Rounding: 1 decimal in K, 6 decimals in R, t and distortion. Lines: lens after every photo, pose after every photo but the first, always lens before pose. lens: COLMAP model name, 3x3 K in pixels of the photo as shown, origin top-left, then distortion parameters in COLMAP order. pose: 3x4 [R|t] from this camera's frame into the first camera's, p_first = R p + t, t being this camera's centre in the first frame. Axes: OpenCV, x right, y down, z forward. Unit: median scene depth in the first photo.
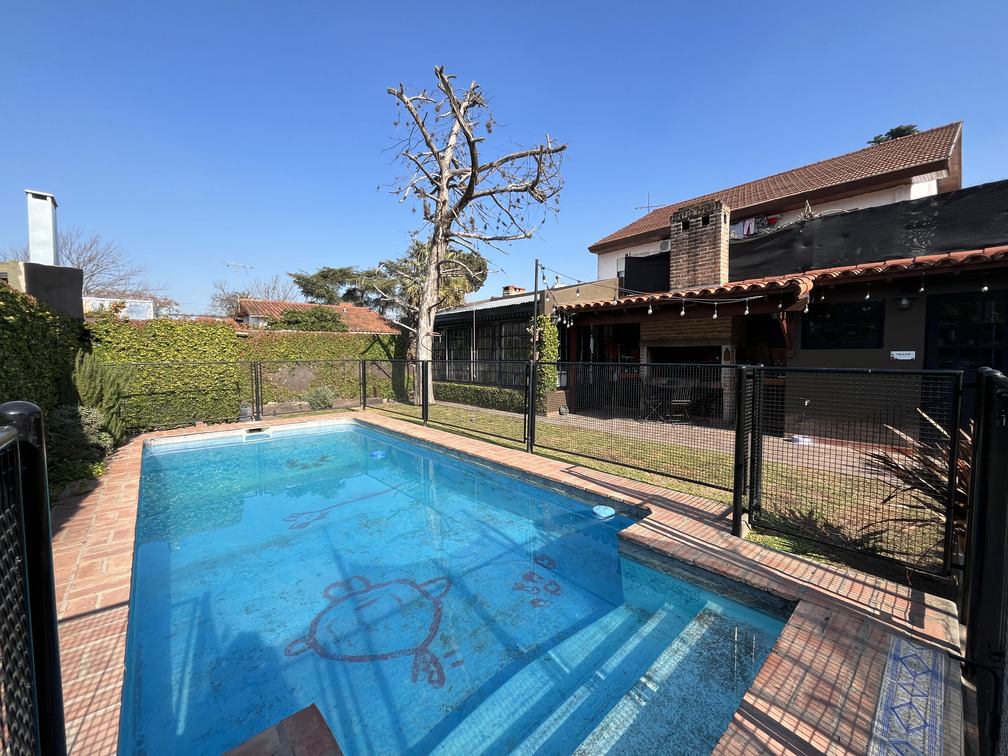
lens RADIAL K [[406.6, 0, 500.3], [0, 406.6, 376.1], [0, 0, 1]] dist [-0.000577, -0.000207]
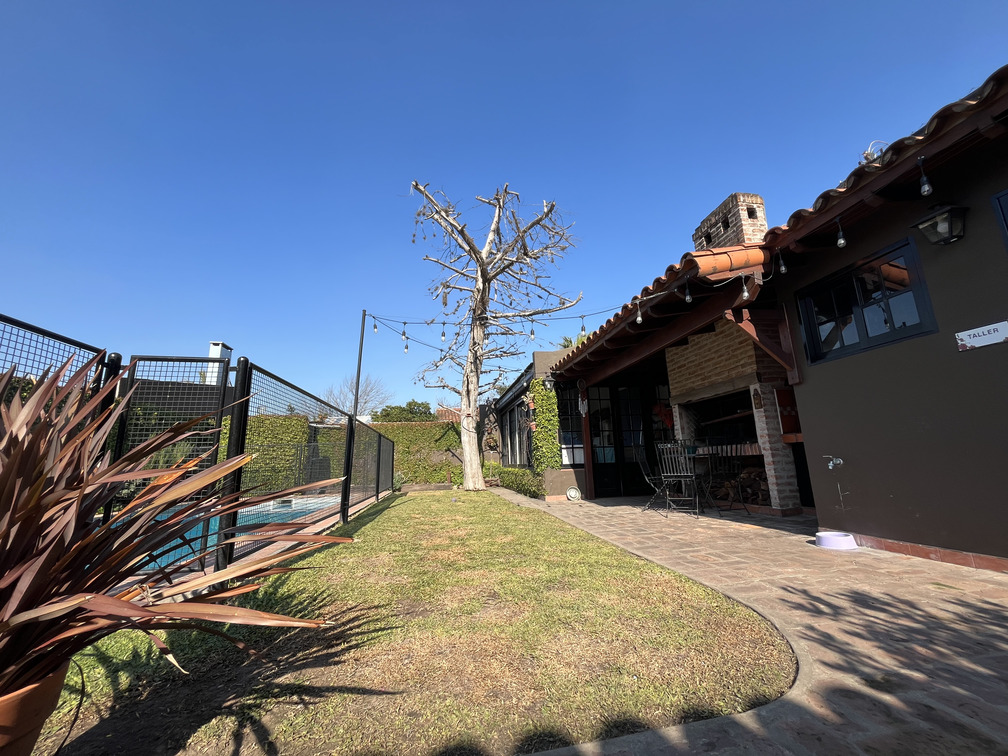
lens RADIAL K [[406.6, 0, 503.5], [0, 406.6, 375.5], [0, 0, 1]] dist [-0.000577, -0.000207]
pose [[0.846616, -0.133659, -0.515147, 0.499270], [-0.001585, 0.967313, -0.253582, 0.064429], [0.532202, 0.215503, 0.818730, 0.245805]]
